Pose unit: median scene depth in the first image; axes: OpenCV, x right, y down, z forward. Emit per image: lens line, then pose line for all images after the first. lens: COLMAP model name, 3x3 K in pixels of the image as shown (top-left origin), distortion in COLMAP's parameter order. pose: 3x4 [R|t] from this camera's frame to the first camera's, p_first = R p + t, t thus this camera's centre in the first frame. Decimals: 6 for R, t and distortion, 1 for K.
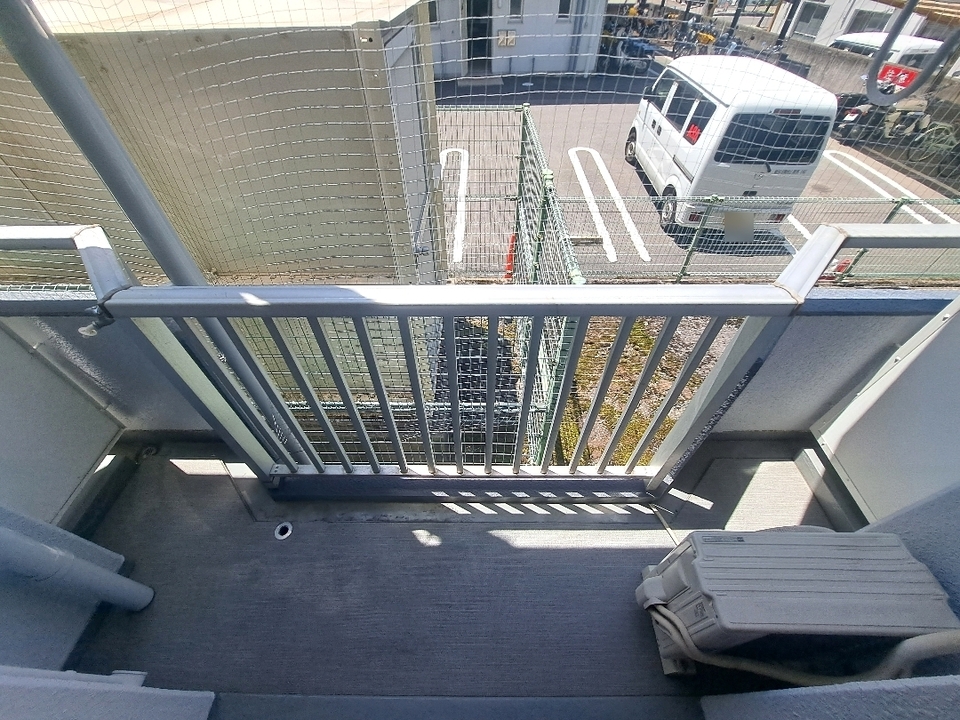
lens RADIAL K [[383.5, 0, 480.0], [0, 383.5, 360.0], [0, 0, 1]] dist [-0.018247, 0.000061]
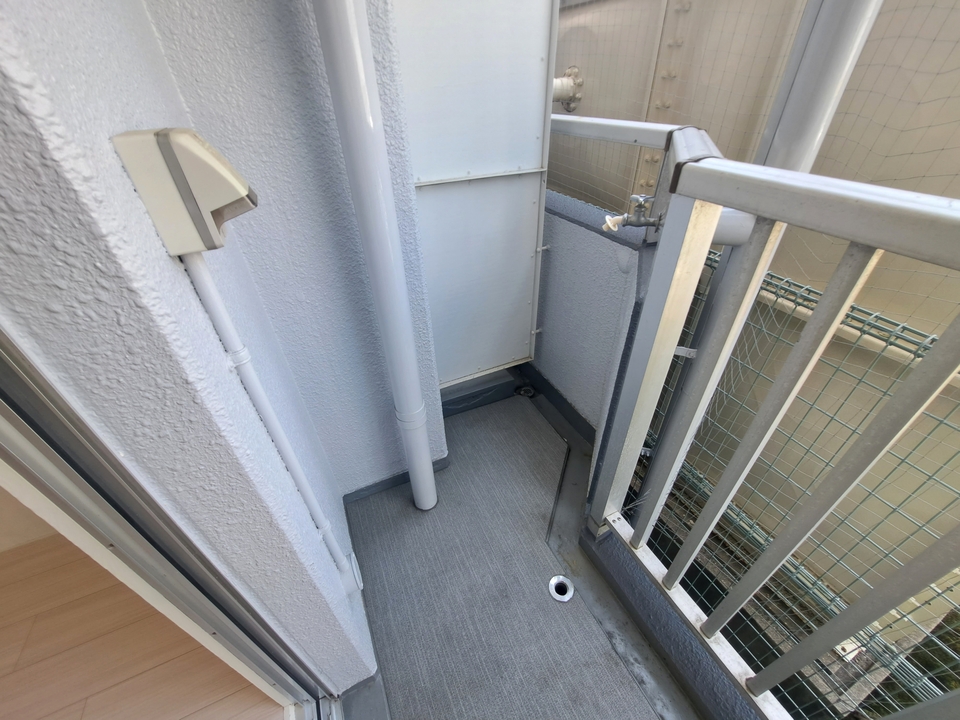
lens RADIAL K [[383.5, 0, 480.0], [0, 383.5, 360.0], [0, 0, 1]] dist [-0.018247, 0.000061]
pose [[0.430811, 0.524646, -0.734267, -0.344181], [-0.640937, 0.750667, 0.160311, 0.141967], [0.635297, 0.401555, 0.659660, 0.333667]]
